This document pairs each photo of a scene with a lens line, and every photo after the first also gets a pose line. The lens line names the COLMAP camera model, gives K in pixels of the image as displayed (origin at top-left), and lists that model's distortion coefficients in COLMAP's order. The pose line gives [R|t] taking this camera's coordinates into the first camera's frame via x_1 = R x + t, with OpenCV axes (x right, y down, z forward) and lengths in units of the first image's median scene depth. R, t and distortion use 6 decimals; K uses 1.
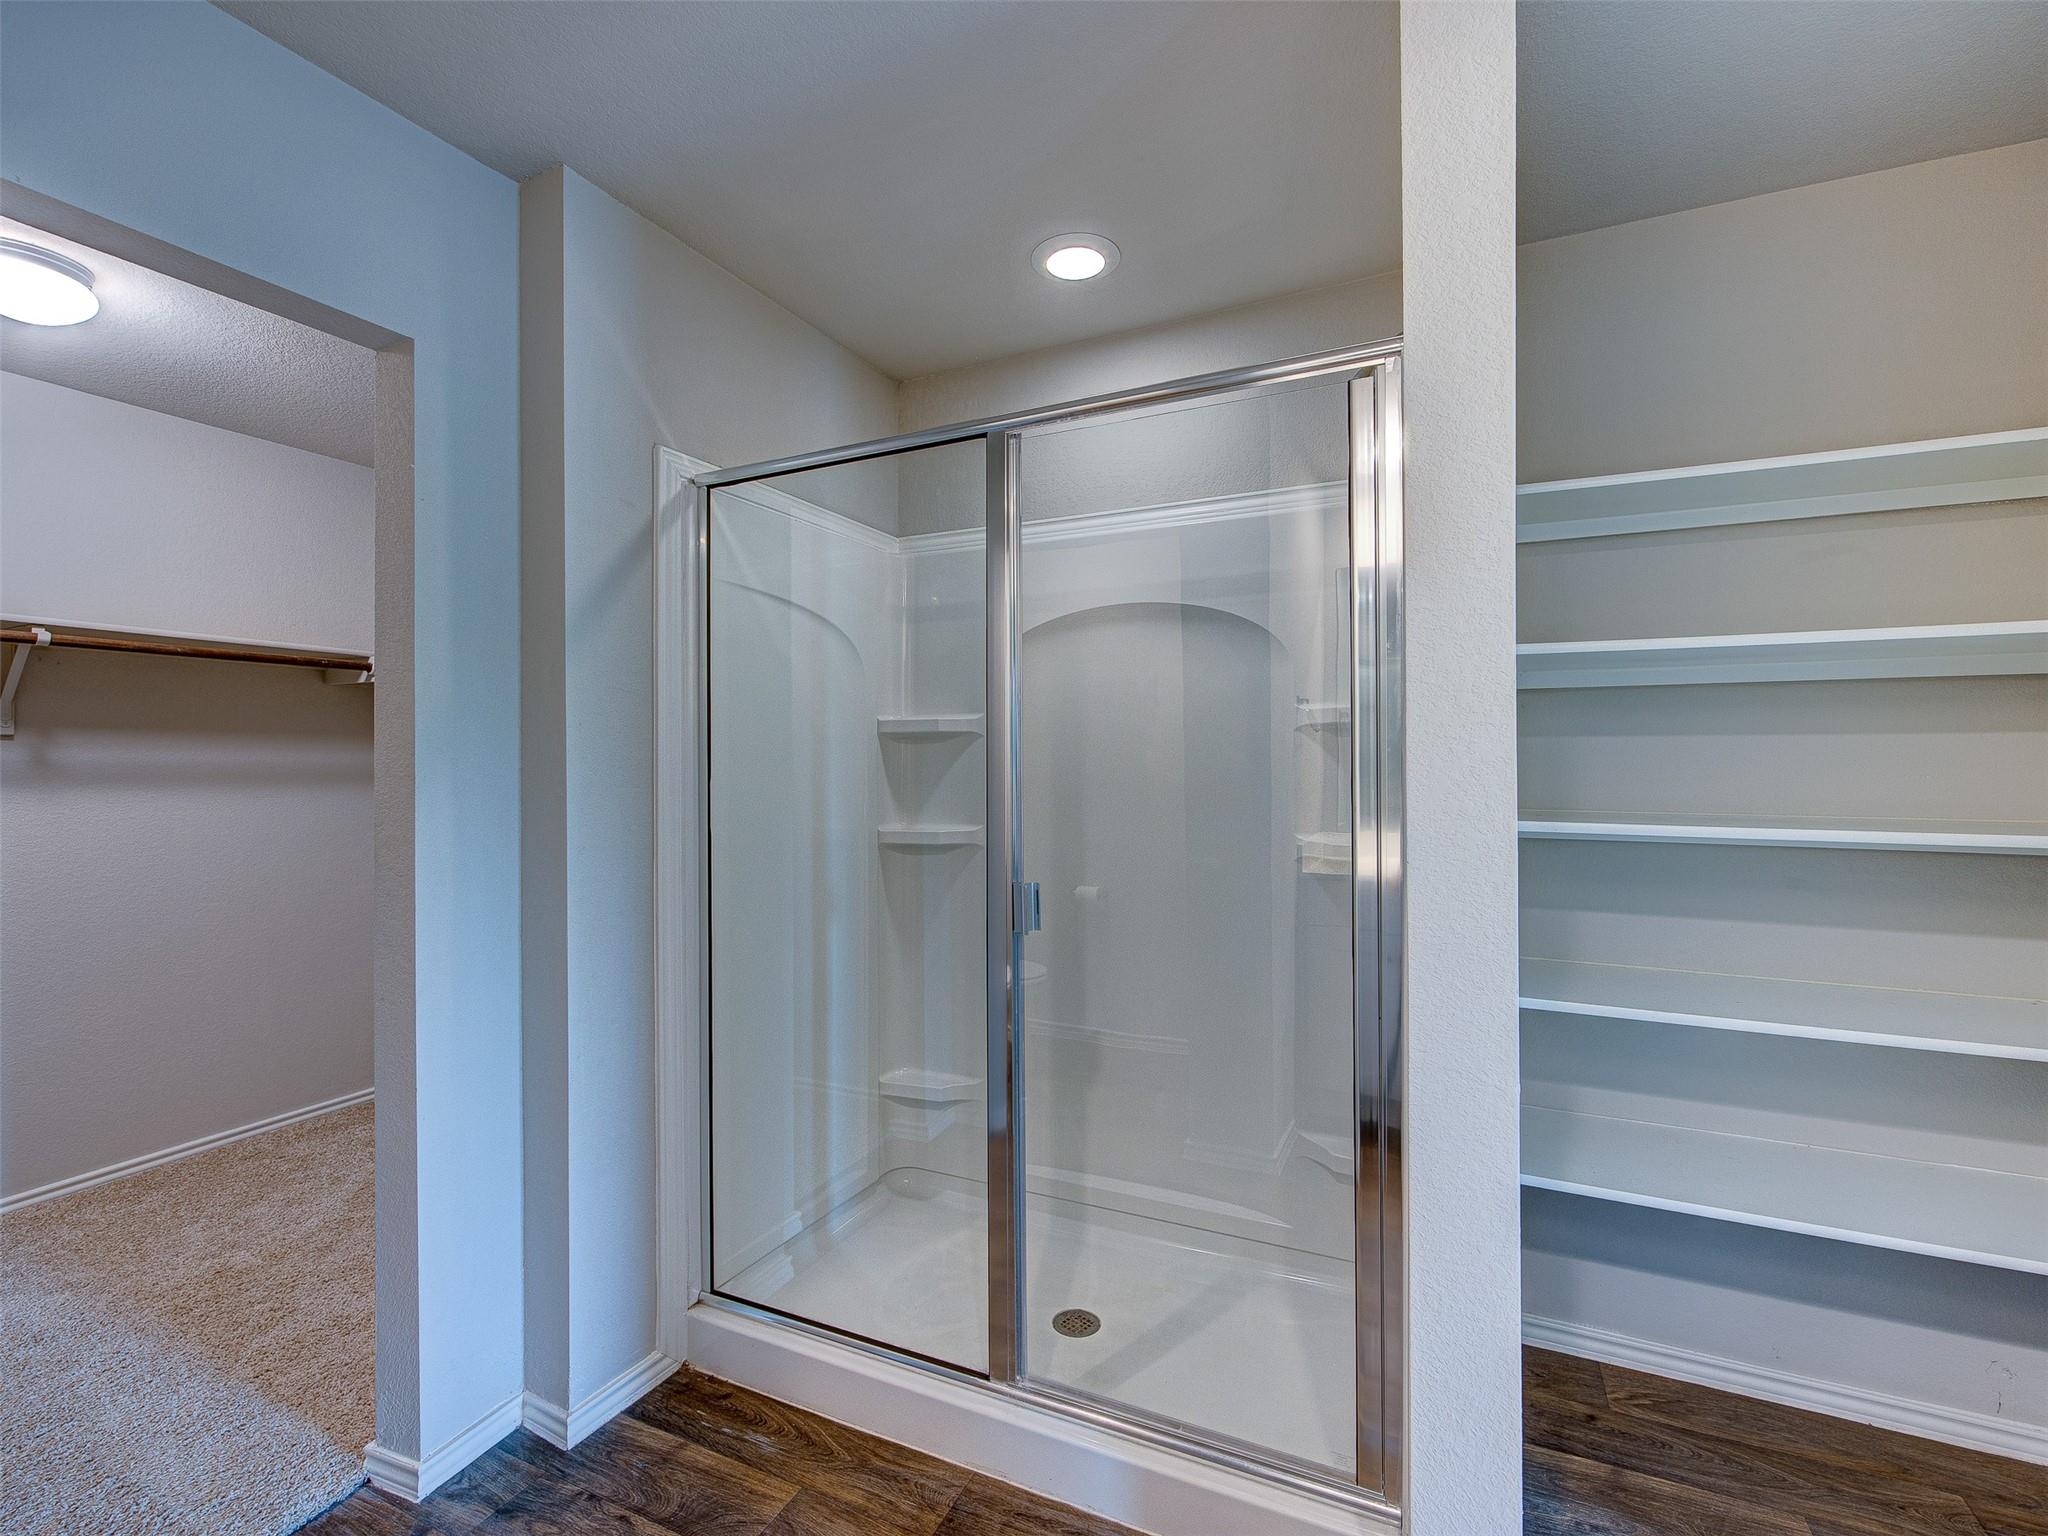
lens RADIAL K [[924.9, 0, 1031.3], [0, 924.9, 765.1], [0, 0, 1]] dist [-0.000915, 0.000414]
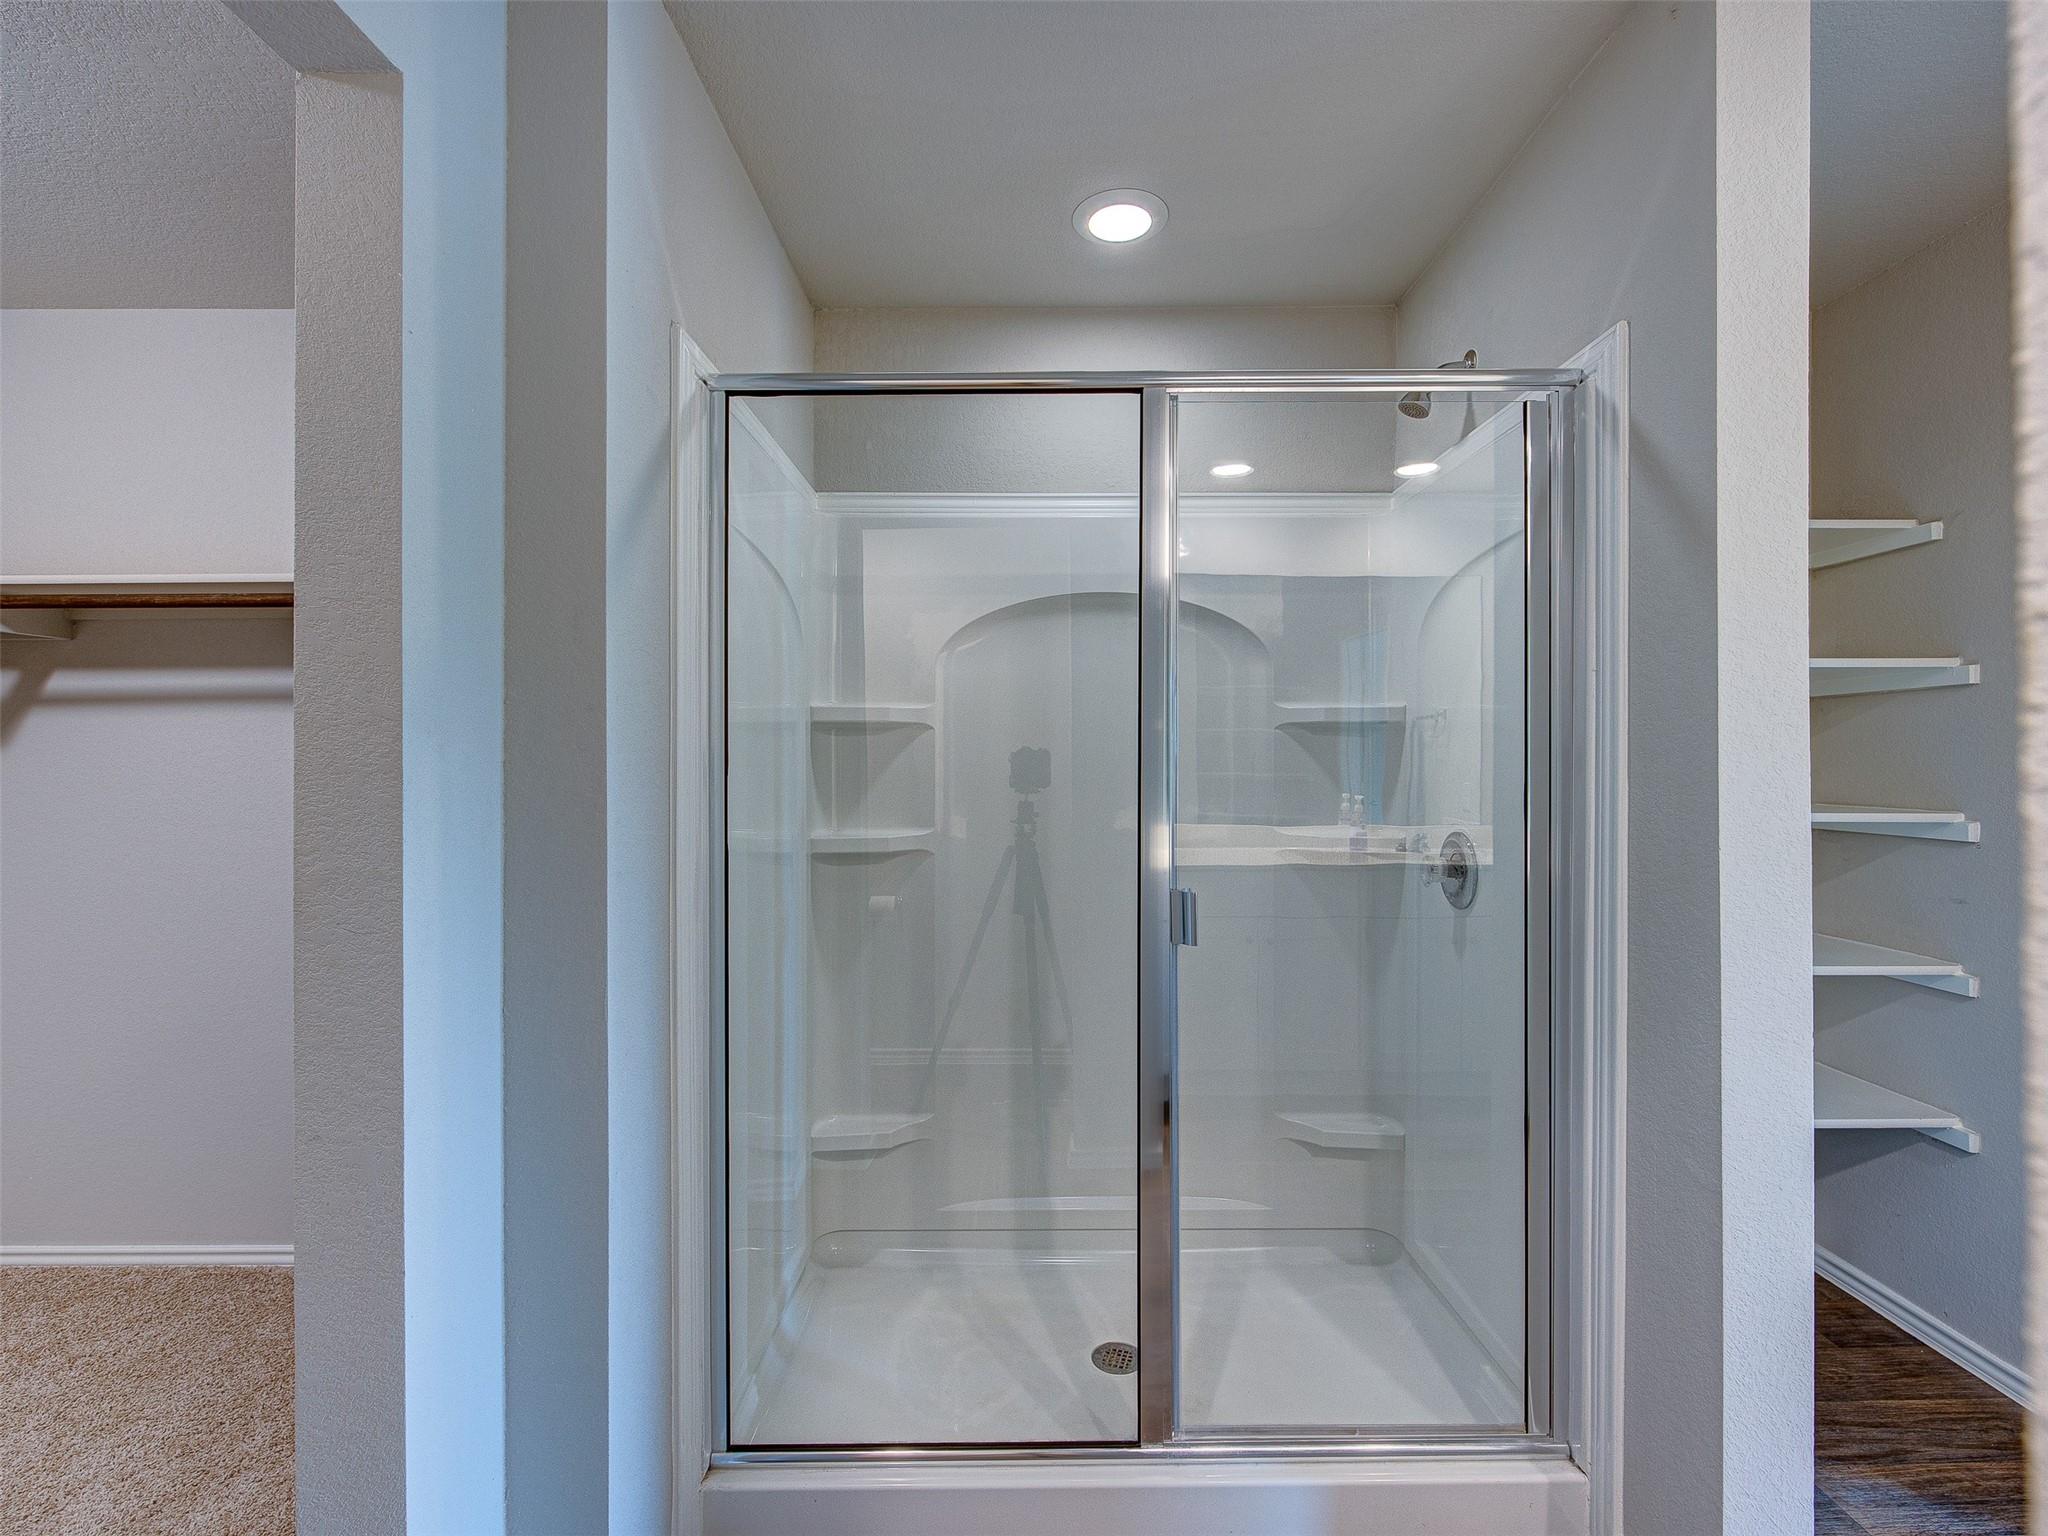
lens RADIAL K [[922.3, 0, 1033.7], [0, 922.3, 763.4], [0, 0, 1]] dist [-0.000498, 0.000412]
pose [[0.899625, 0.004591, 0.436639, -0.529088], [-0.004888, 0.999988, -0.000444, 0.004005], [-0.436636, -0.001735, 0.899637, 0.241045]]
